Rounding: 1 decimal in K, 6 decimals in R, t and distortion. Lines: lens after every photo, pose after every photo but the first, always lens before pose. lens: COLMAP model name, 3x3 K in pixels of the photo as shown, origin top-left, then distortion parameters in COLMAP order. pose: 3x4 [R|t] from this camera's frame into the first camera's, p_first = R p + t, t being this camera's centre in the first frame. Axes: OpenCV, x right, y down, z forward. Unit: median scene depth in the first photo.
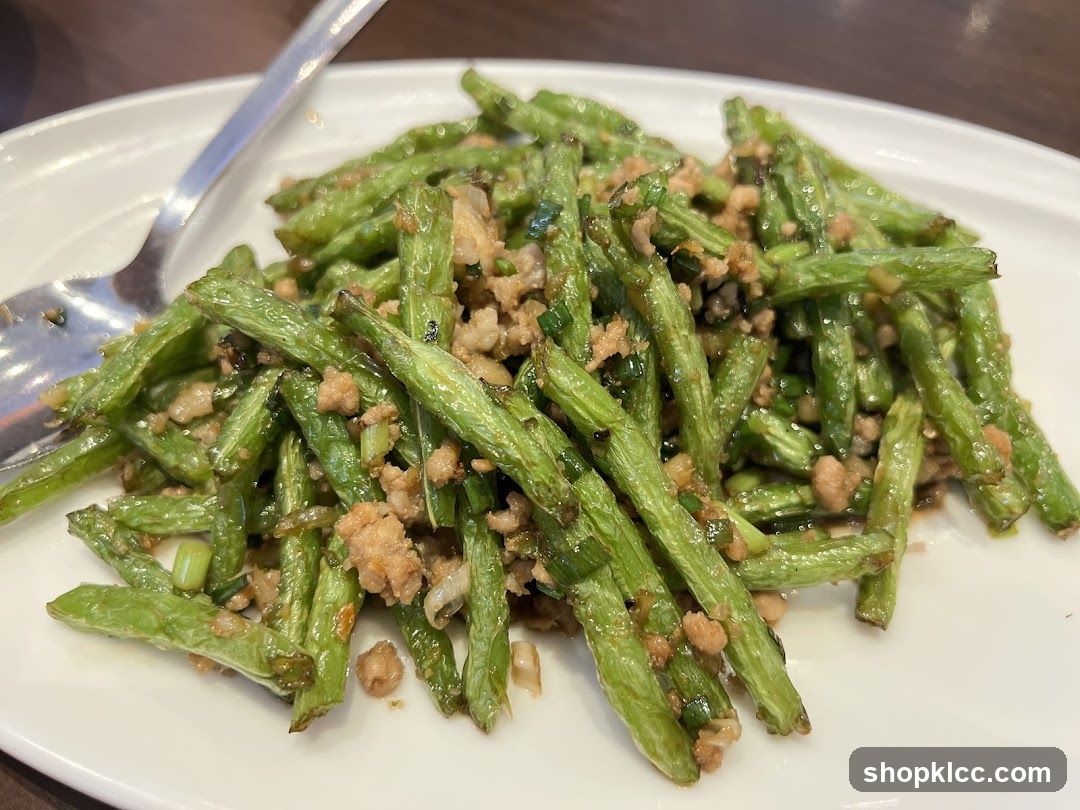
lens RADIAL K [[837.8, 0, 540.0], [0, 837.8, 405.0], [0, 0, 1]] dist [0.088213, -0.297560]
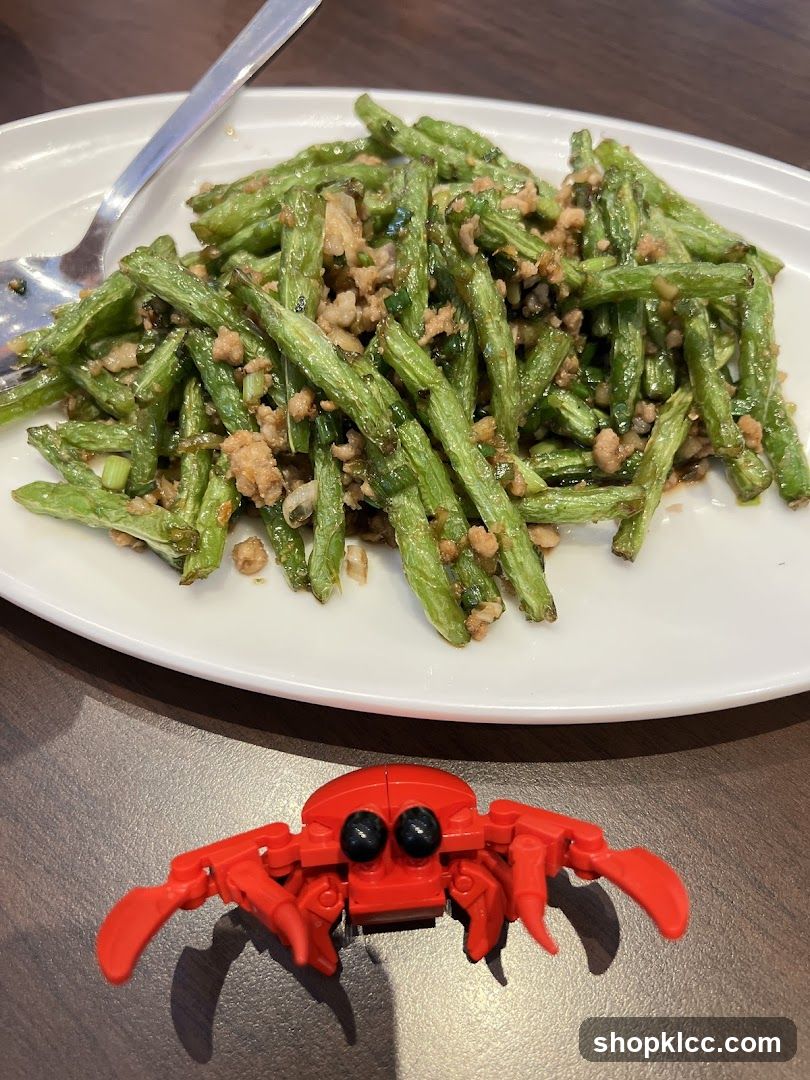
lens RADIAL K [[837.8, 0, 405.0], [0, 837.8, 540.0], [0, 0, 1]] dist [0.088213, -0.297560]
pose [[0.994904, 0.078643, -0.063090, 0.137533], [-0.071233, 0.991135, 0.112147, 0.111857], [0.071351, -0.107081, 0.991687, -0.312734]]
